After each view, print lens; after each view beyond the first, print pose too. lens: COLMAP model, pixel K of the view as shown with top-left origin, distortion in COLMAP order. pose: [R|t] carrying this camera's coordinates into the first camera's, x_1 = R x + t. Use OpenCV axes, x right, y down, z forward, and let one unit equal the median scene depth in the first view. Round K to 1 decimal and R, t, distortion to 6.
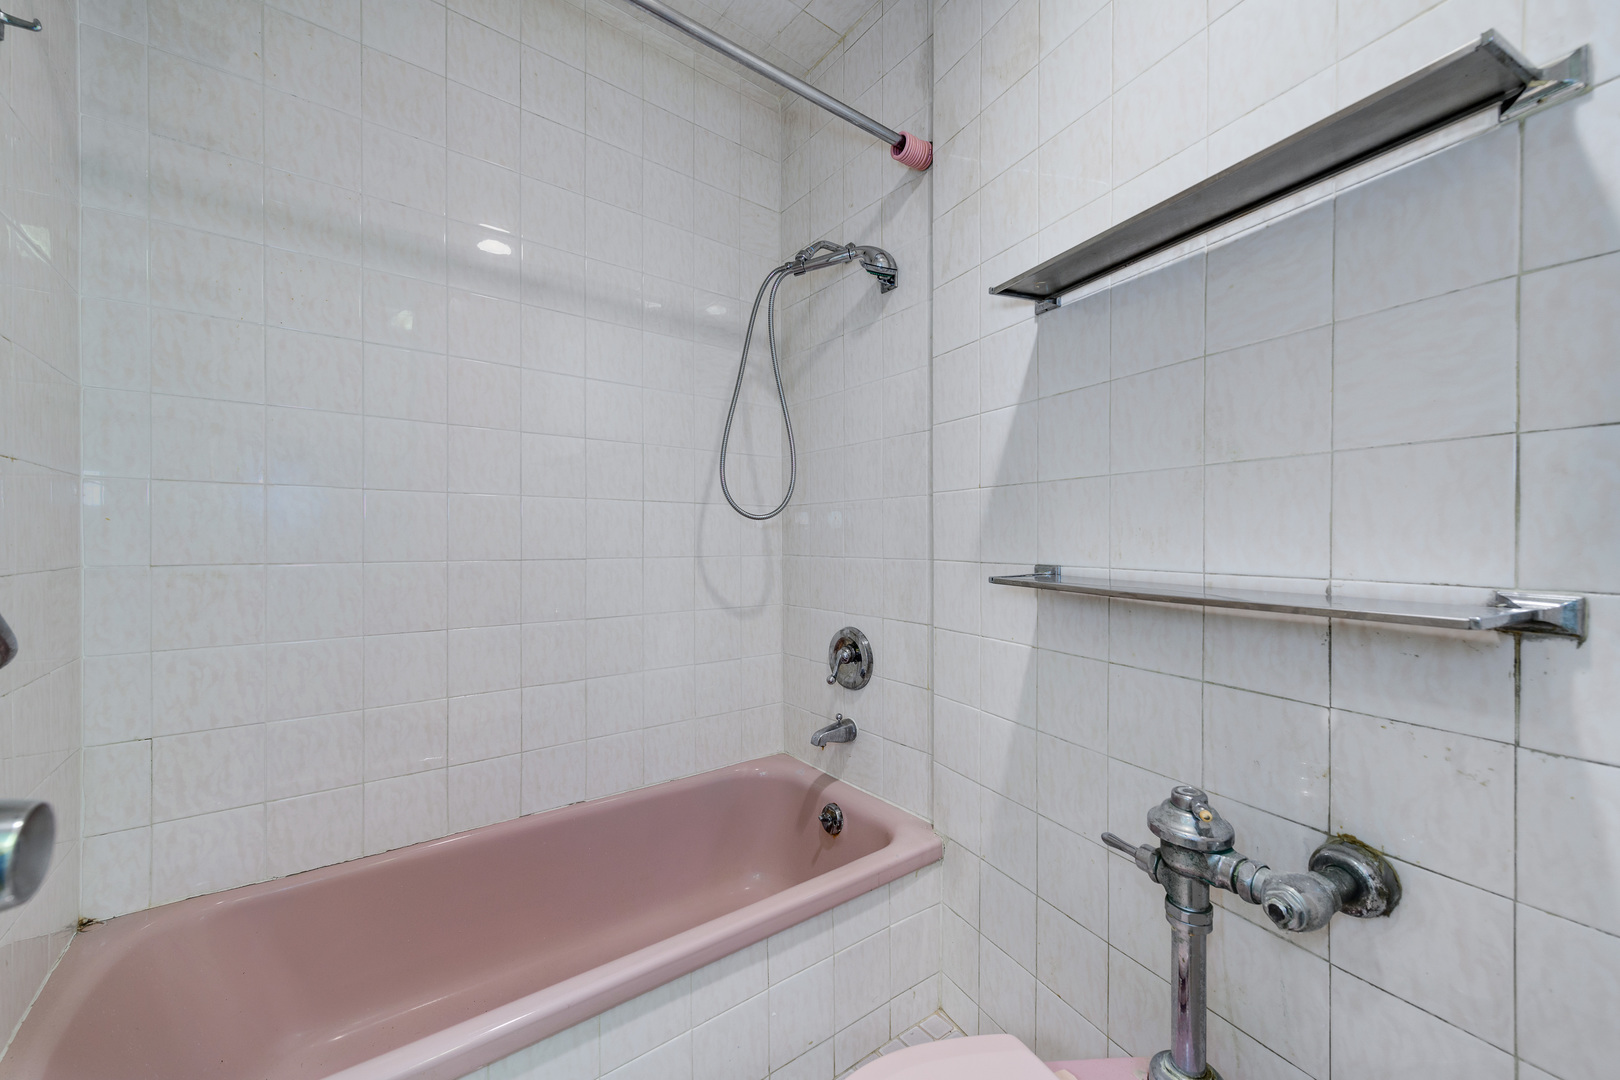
lens RADIAL K [[538.8, 0, 822.3], [0, 538.8, 538.2], [0, 0, 1]] dist [0.010123, -0.000154]
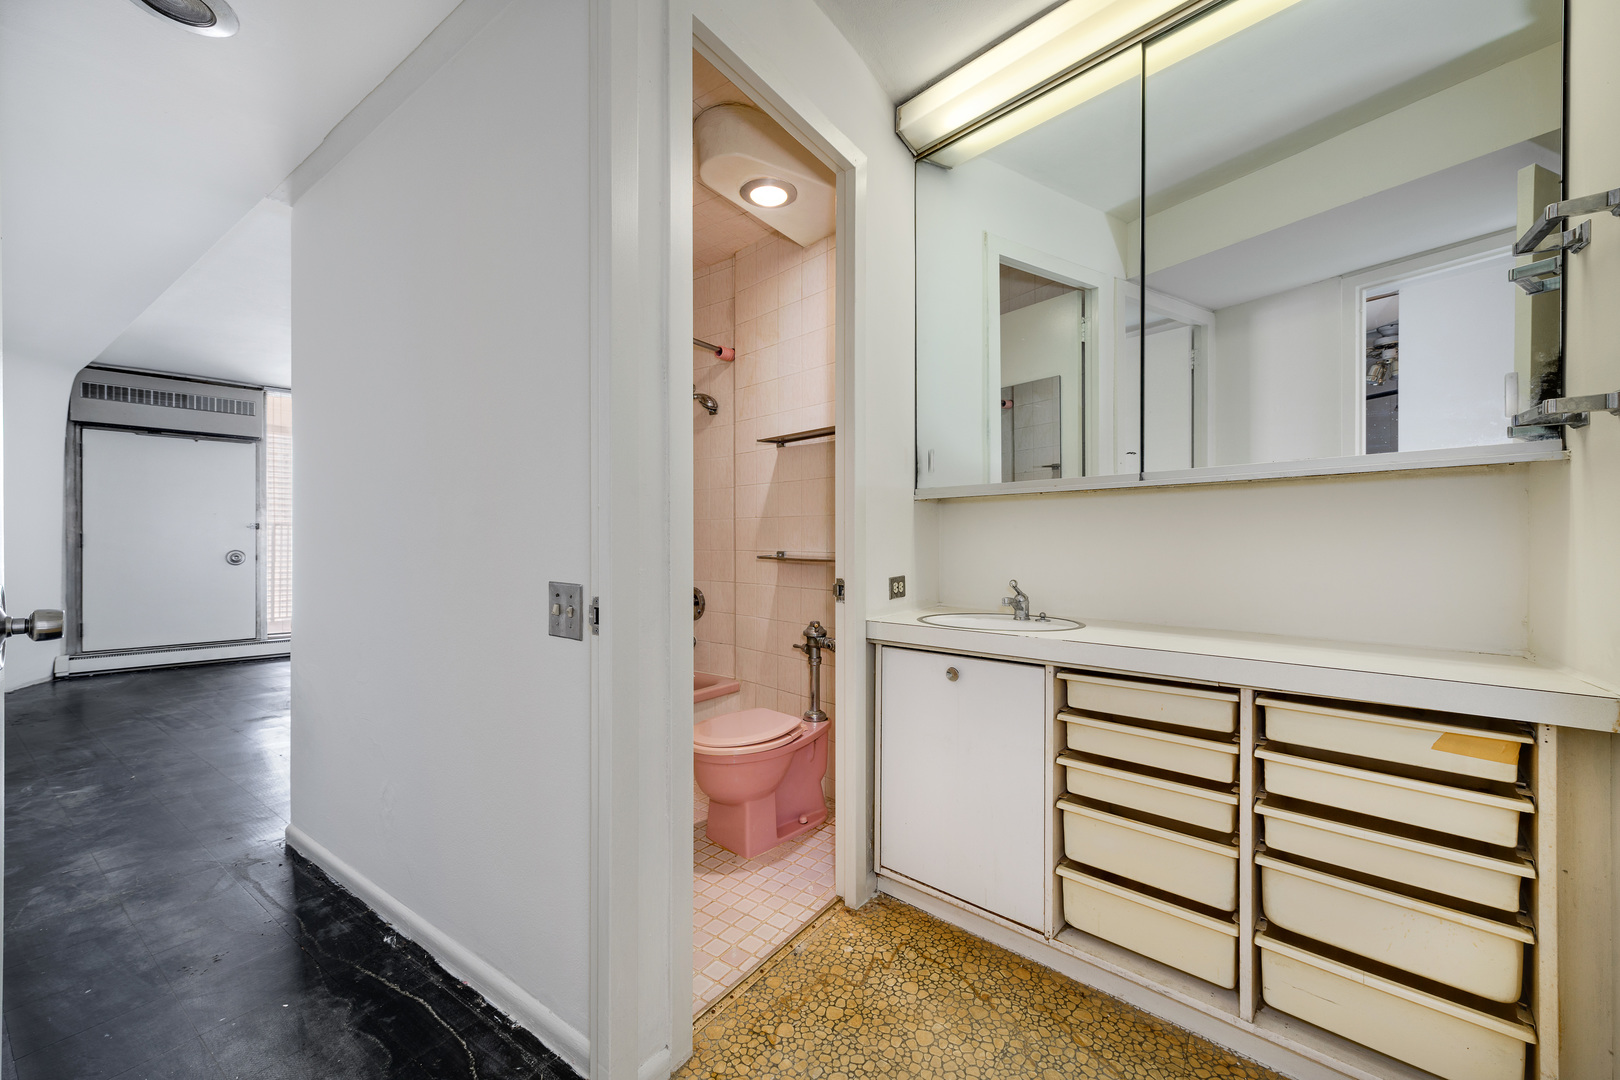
lens RADIAL K [[538.8, 0, 803.6], [0, 538.8, 539.2], [0, 0, 1]] dist [0.010123, -0.000154]
pose [[0.951572, 0.000442, 0.307426, -0.191923], [0.001140, 0.999987, -0.004966, 0.006928], [-0.307424, 0.005076, 0.951559, -1.103260]]
